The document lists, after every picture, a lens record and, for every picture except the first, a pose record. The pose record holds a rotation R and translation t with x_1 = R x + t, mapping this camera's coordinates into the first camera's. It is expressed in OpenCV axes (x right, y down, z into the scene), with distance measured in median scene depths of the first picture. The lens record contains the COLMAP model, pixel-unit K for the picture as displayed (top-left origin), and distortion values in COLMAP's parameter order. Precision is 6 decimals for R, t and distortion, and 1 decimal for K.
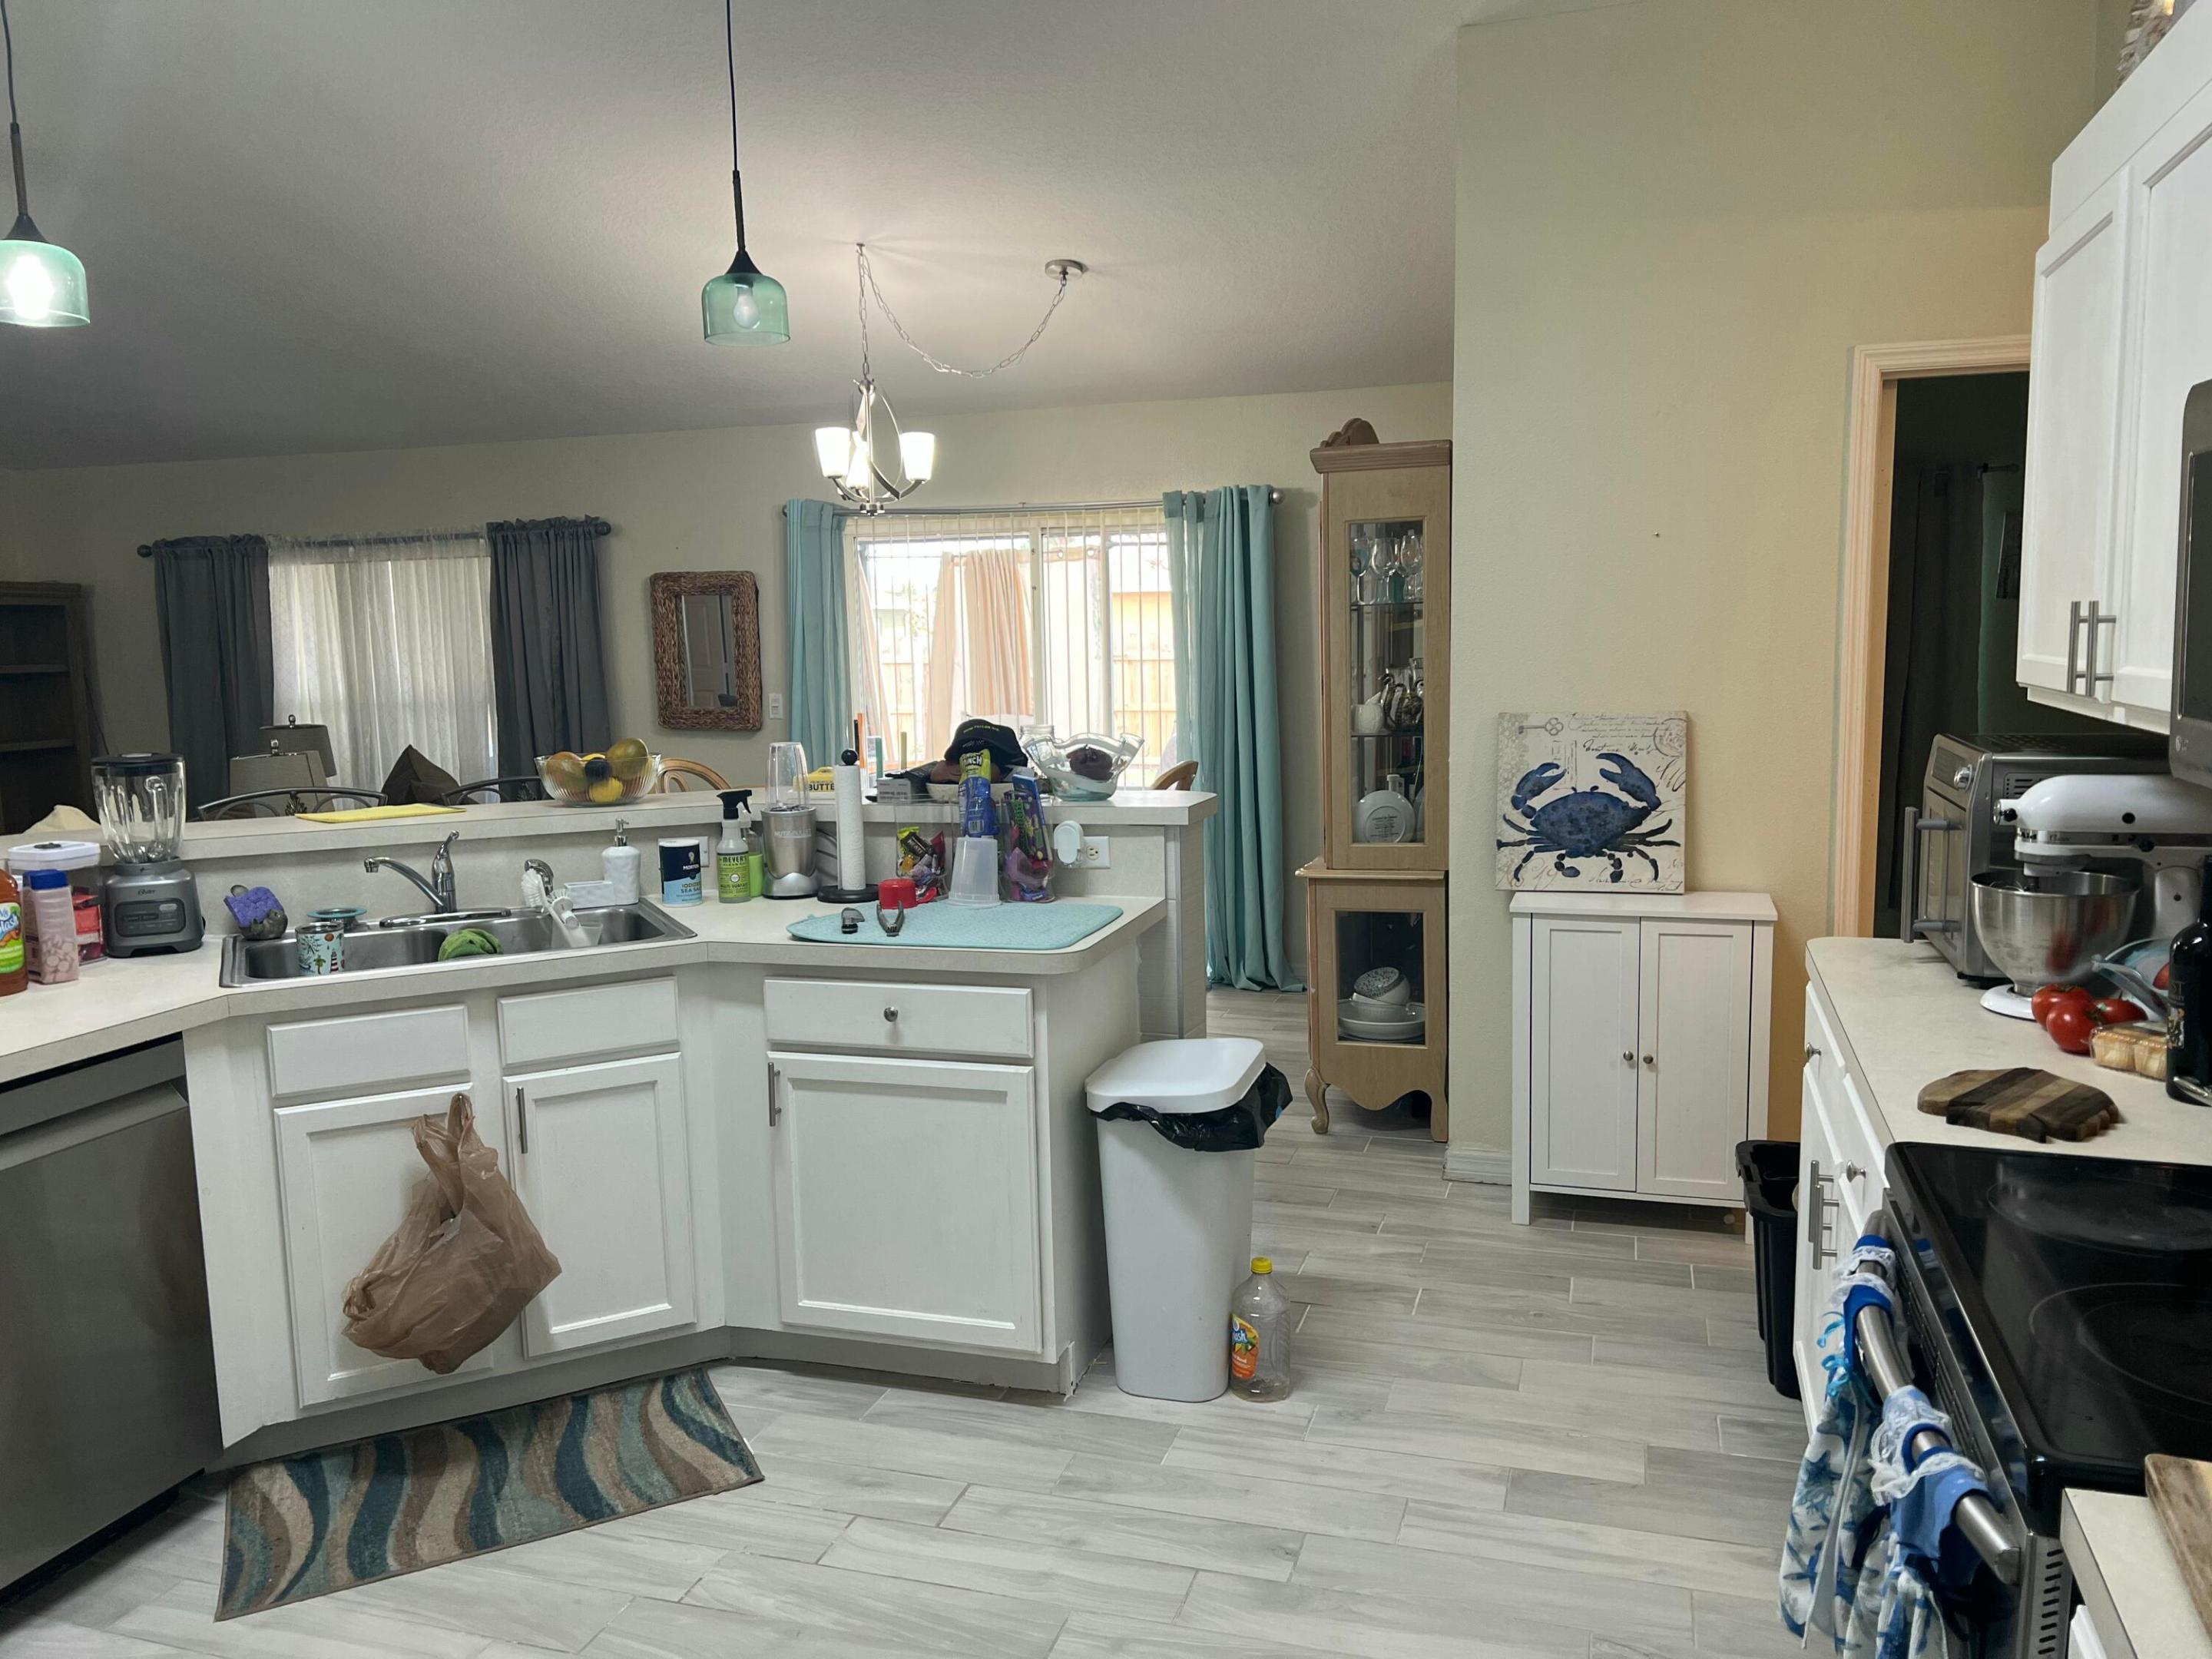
lens RADIAL K [[1657.8, 0, 1111.4], [0, 1657.8, 831.6], [0, 0, 1]] dist [0.074481, -0.081792]
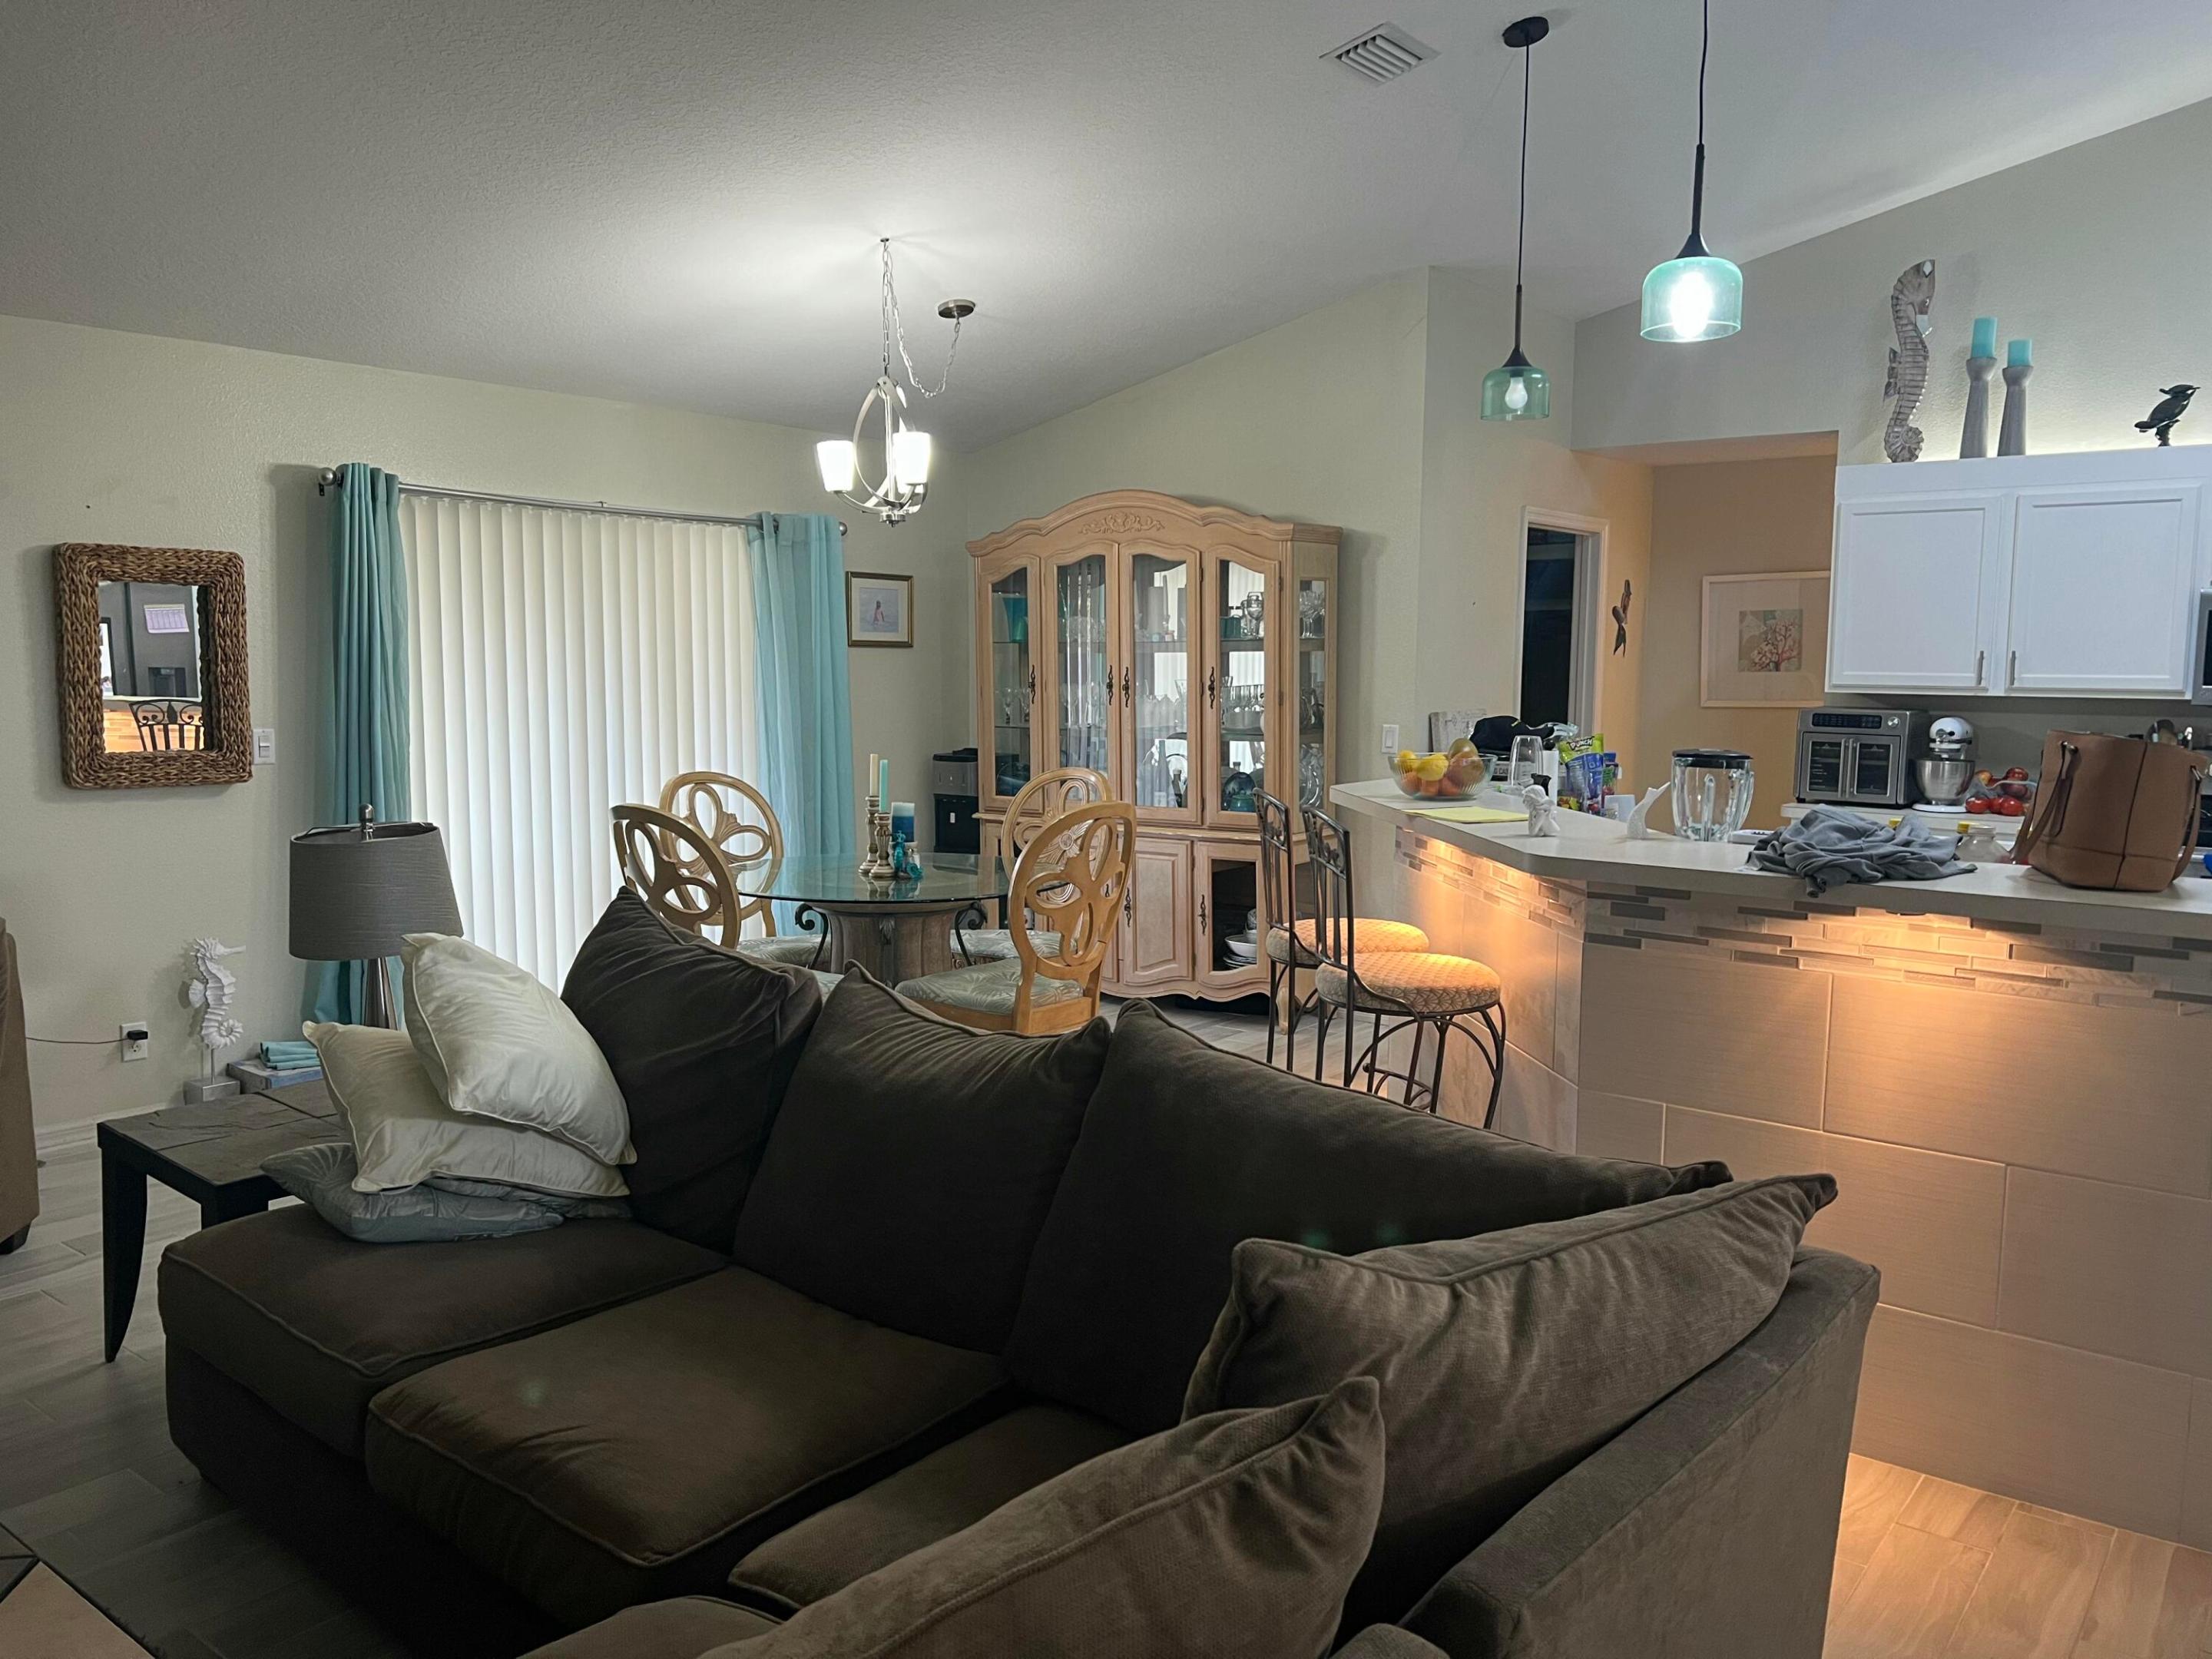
lens RADIAL K [[1657.8, 0, 1111.4], [0, 1657.8, 831.6], [0, 0, 1]] dist [0.074481, -0.081792]
pose [[0.349019, -0.081566, 0.933559, -1.620000], [0.108263, 0.993044, 0.046288, -0.084249], [-0.930841, 0.084915, 0.355422, 0.912098]]
